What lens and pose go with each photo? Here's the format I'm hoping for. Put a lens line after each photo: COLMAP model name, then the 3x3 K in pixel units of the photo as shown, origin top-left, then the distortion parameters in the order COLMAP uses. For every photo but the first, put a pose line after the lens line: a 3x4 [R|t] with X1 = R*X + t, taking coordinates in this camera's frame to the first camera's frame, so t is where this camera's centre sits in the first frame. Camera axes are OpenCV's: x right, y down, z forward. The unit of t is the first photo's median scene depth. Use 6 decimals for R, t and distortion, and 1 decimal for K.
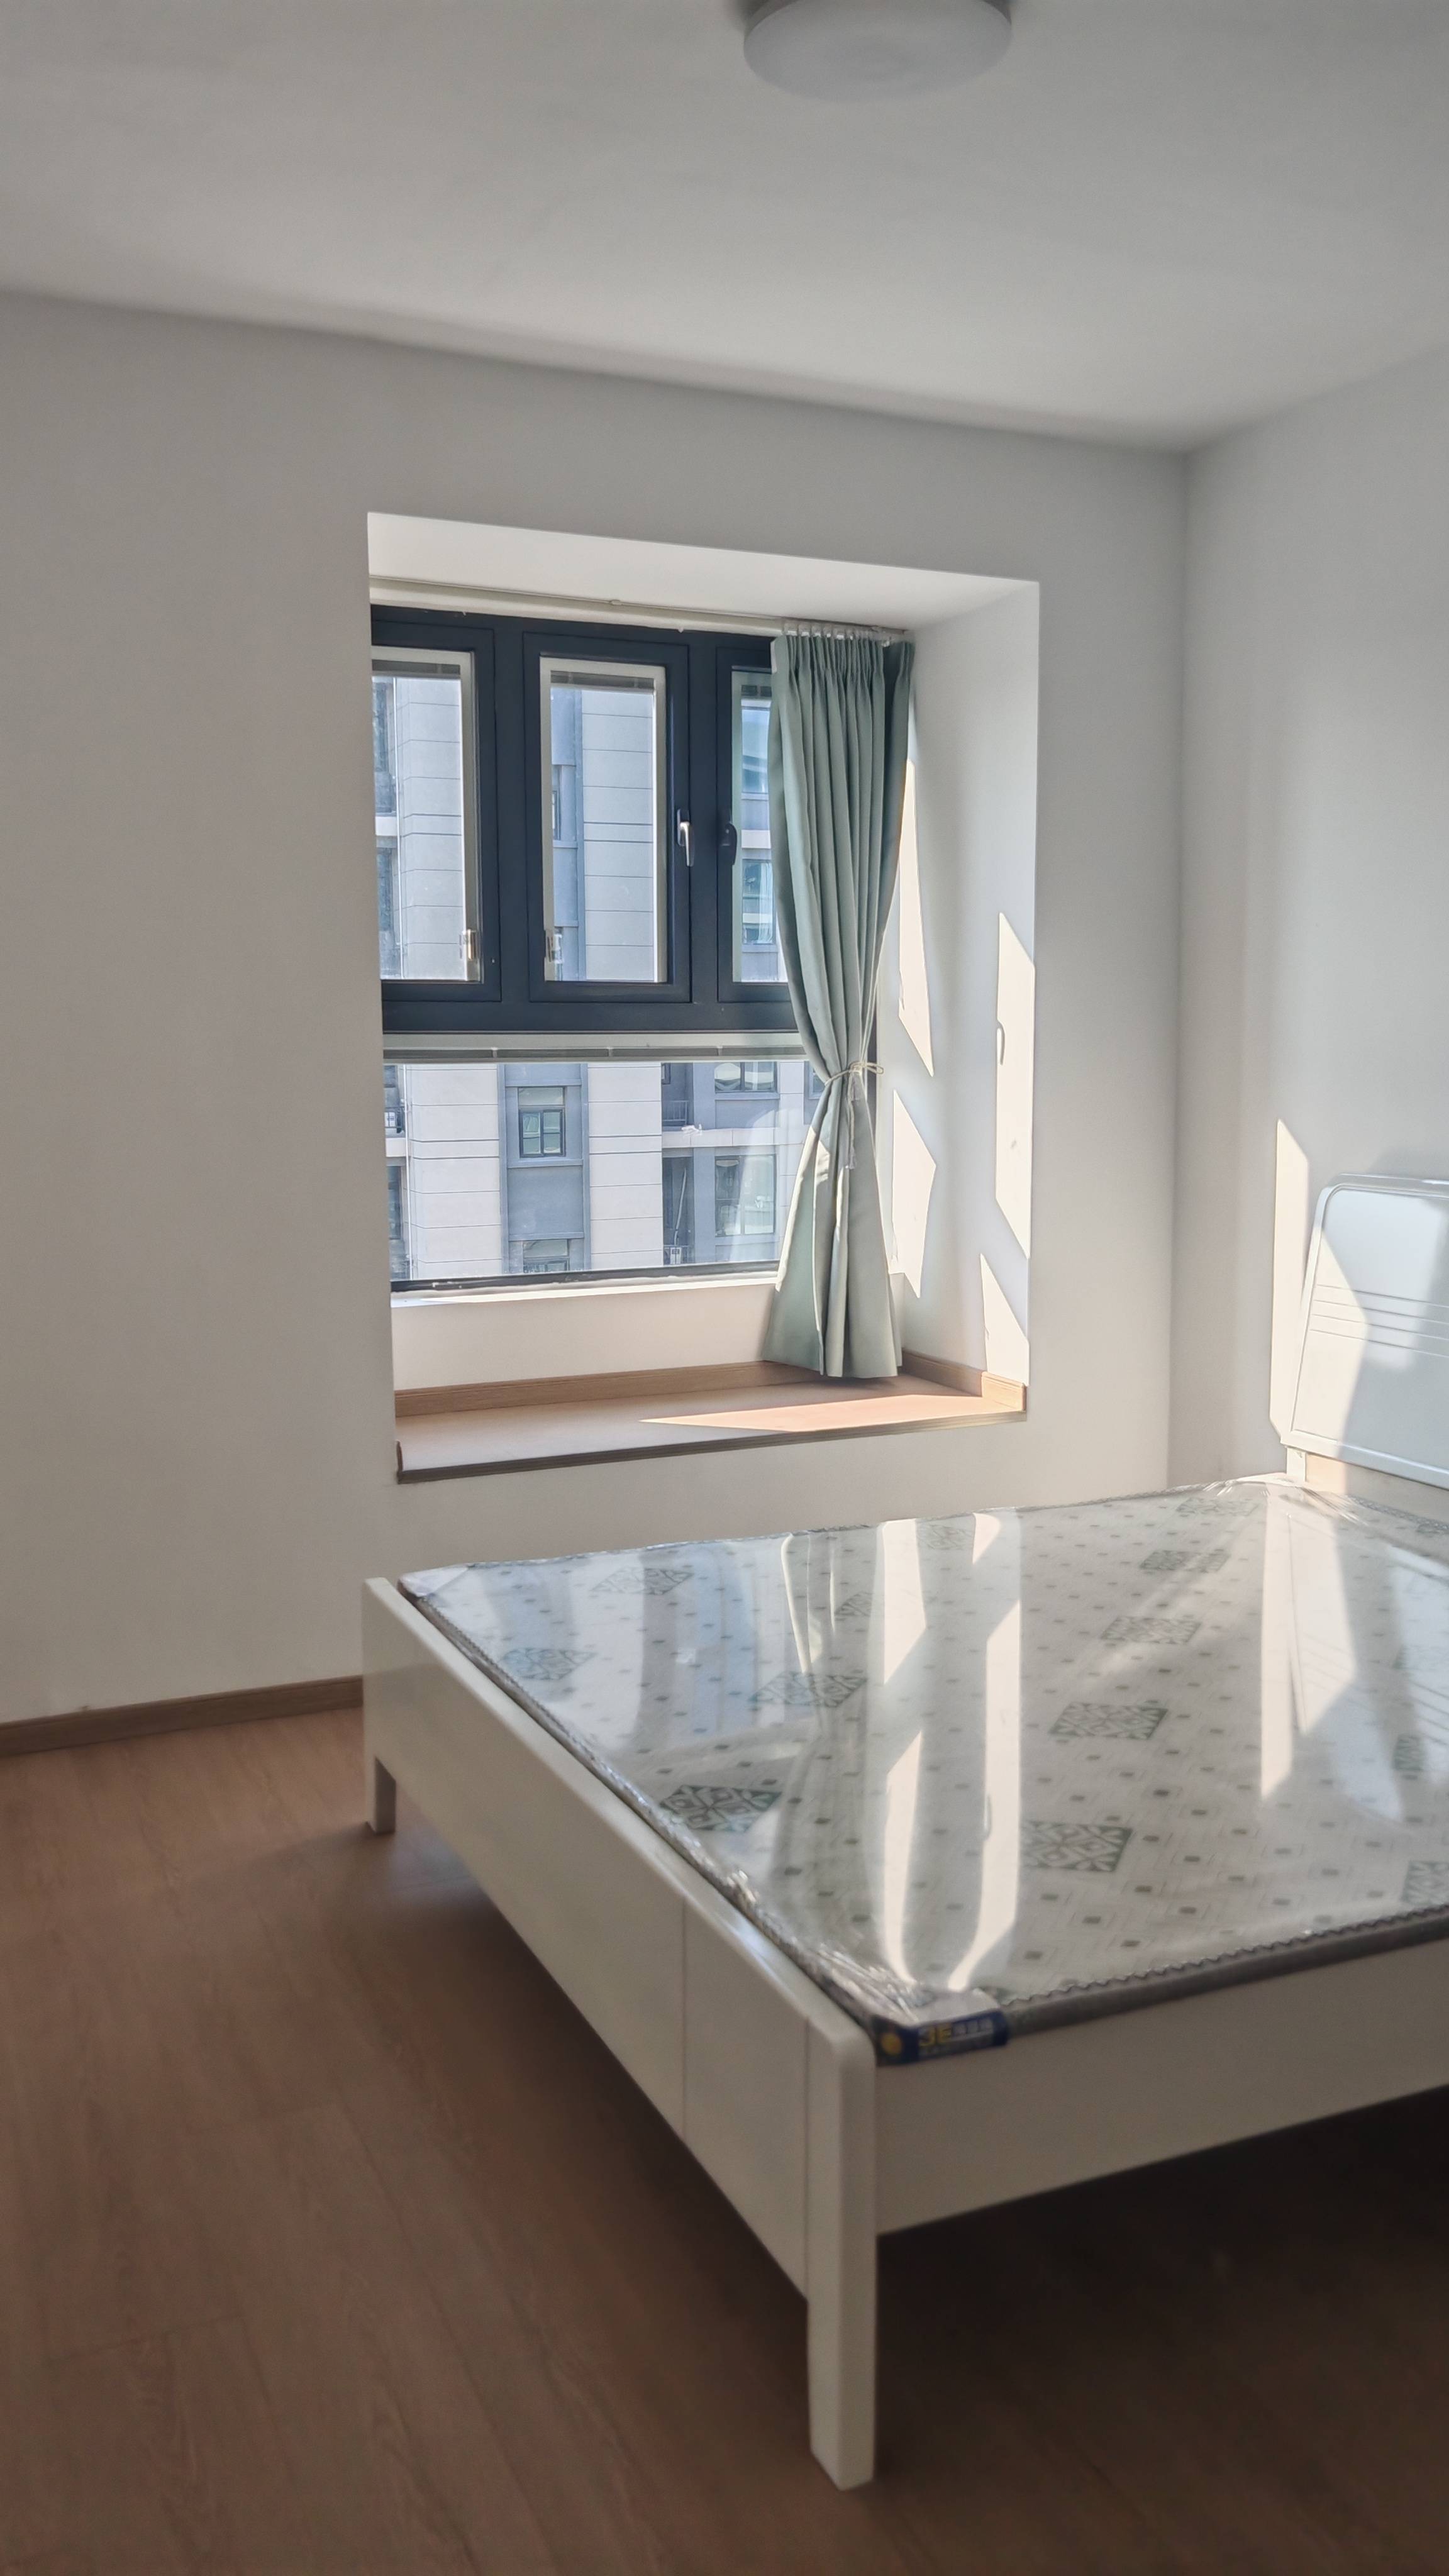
lens RADIAL K [[1945.1, 0, 643.6], [0, 1945.1, 1294.3], [0, 0, 1]] dist [-0.010461, -0.001263]
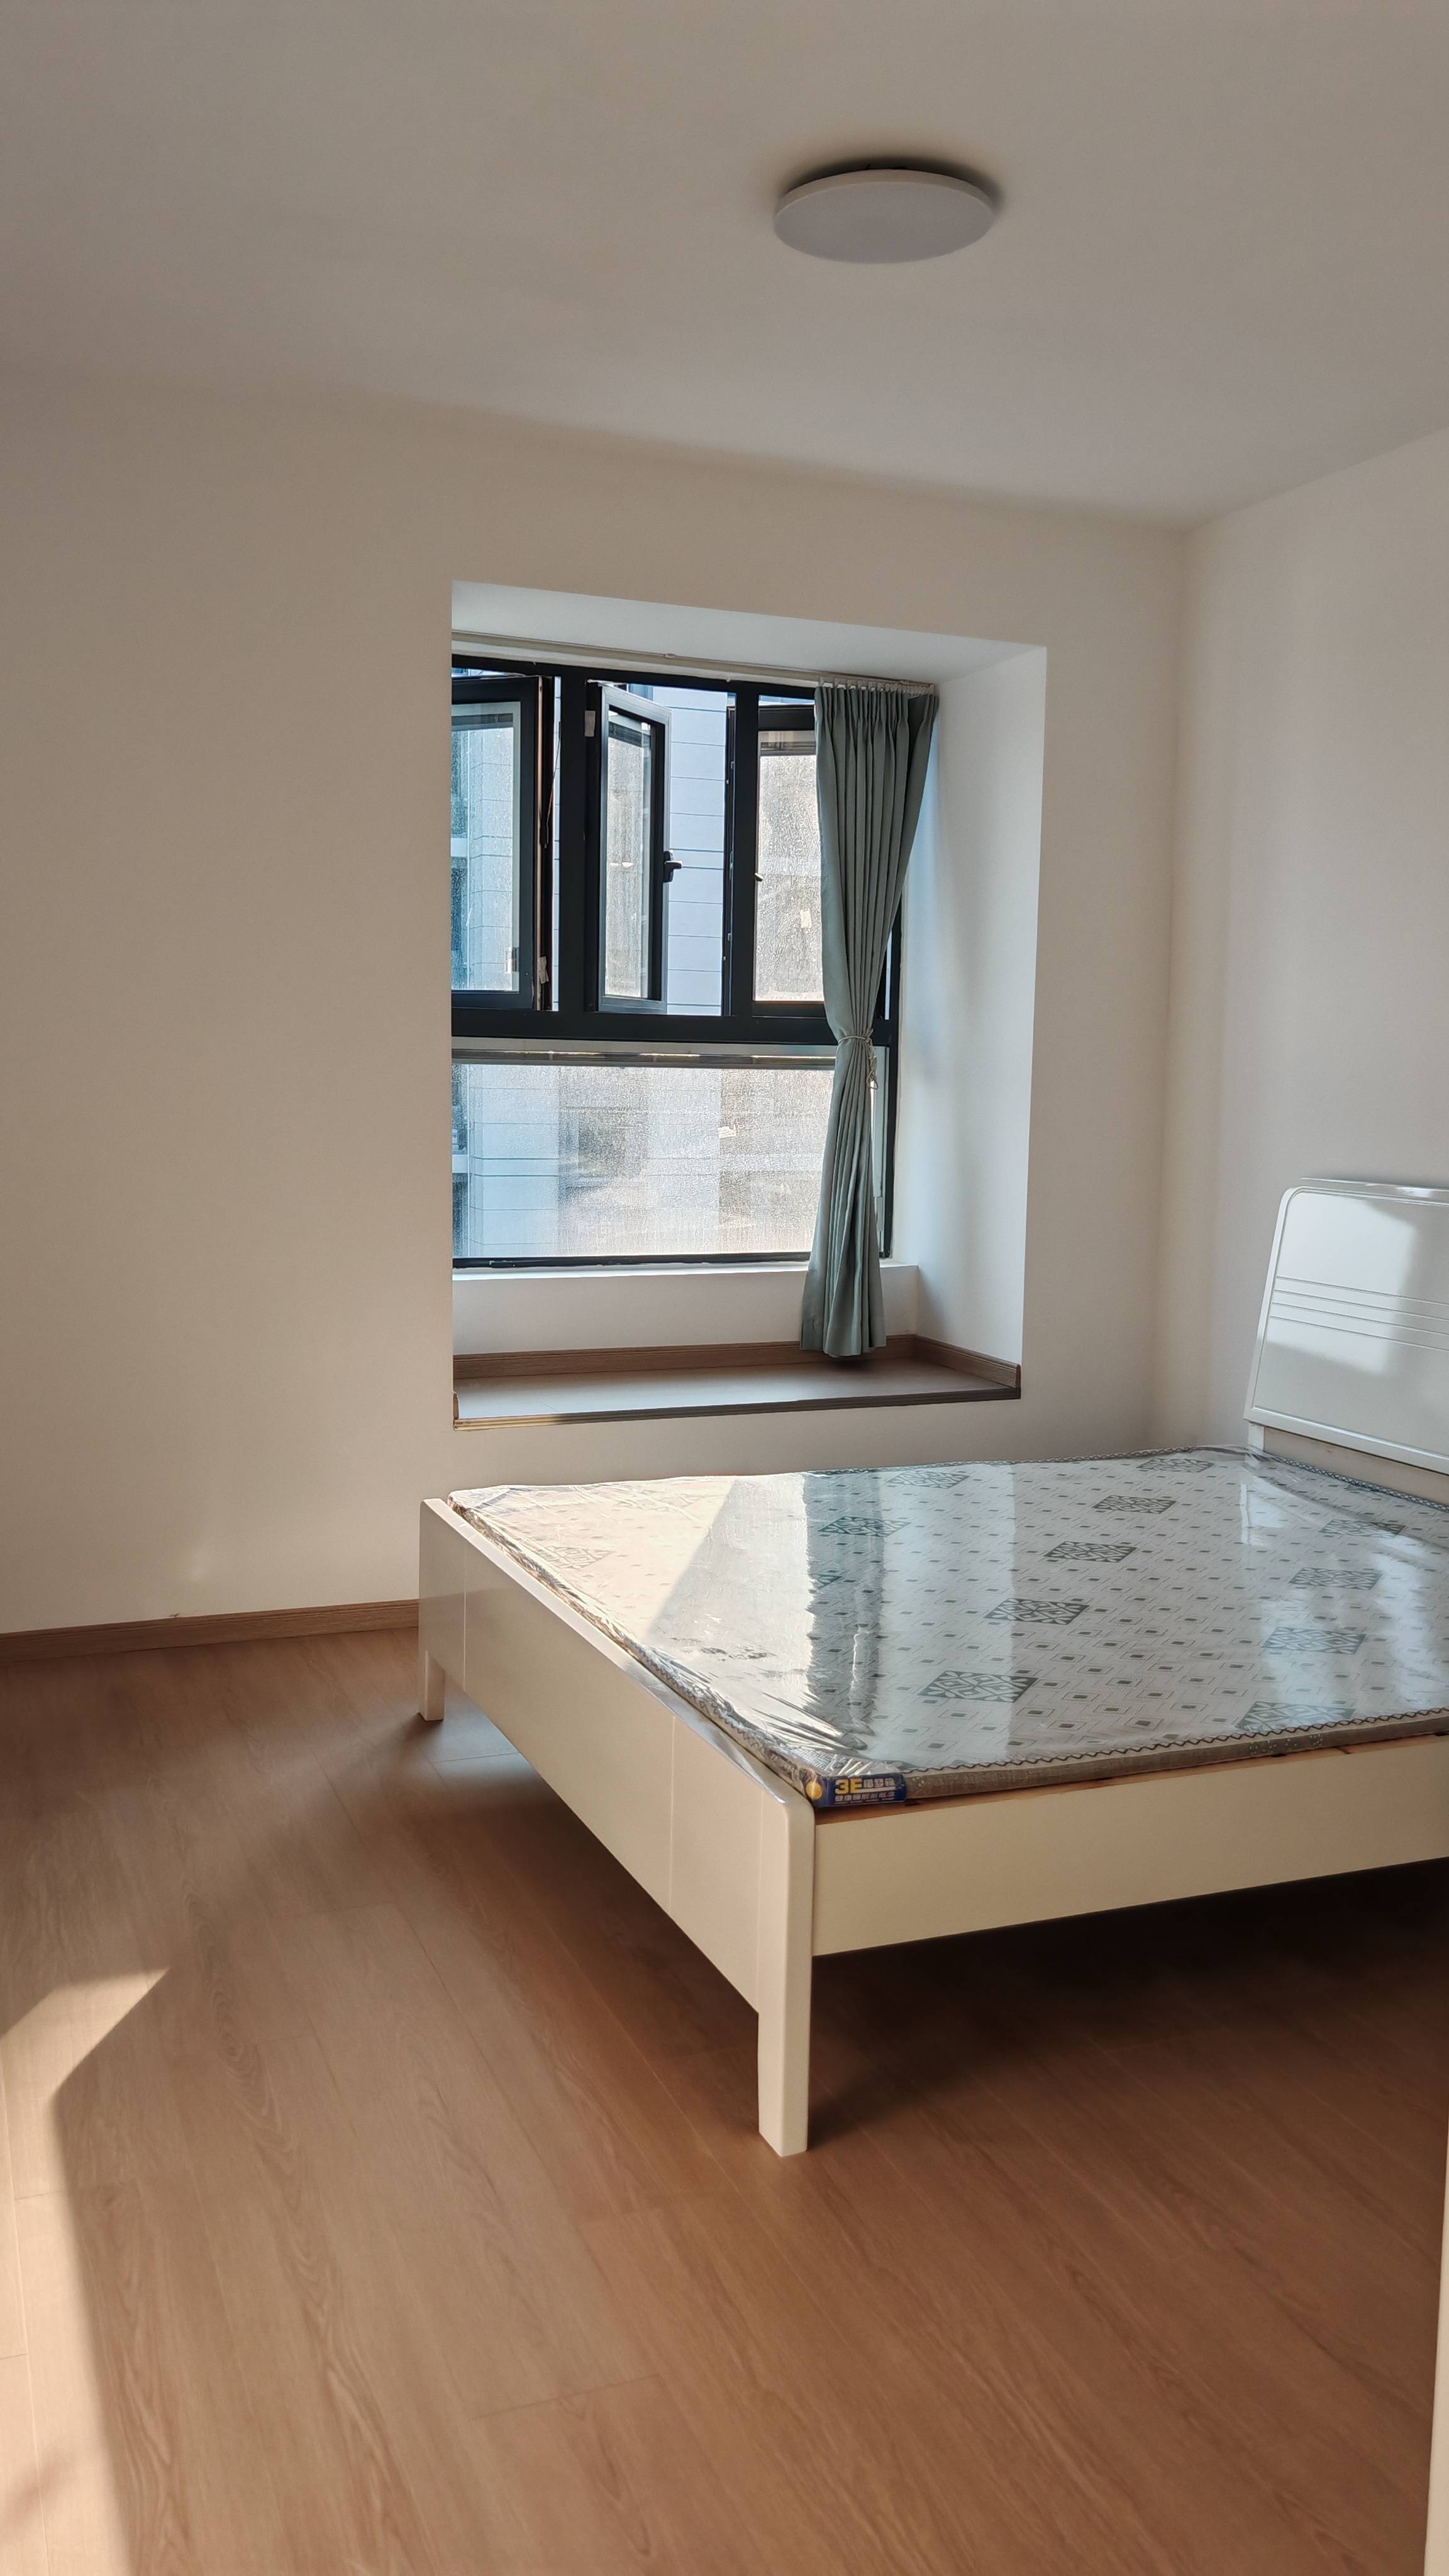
lens RADIAL K [[1961.7, 0, 724.5], [0, 1961.7, 1288.0], [0, 0, 1]] dist [0.030475, -0.000993]
pose [[0.999757, 0.020322, 0.008519, 0.021290], [-0.020208, 0.999708, -0.013220, 0.027299], [-0.008785, 0.013044, 0.999876, -0.164918]]
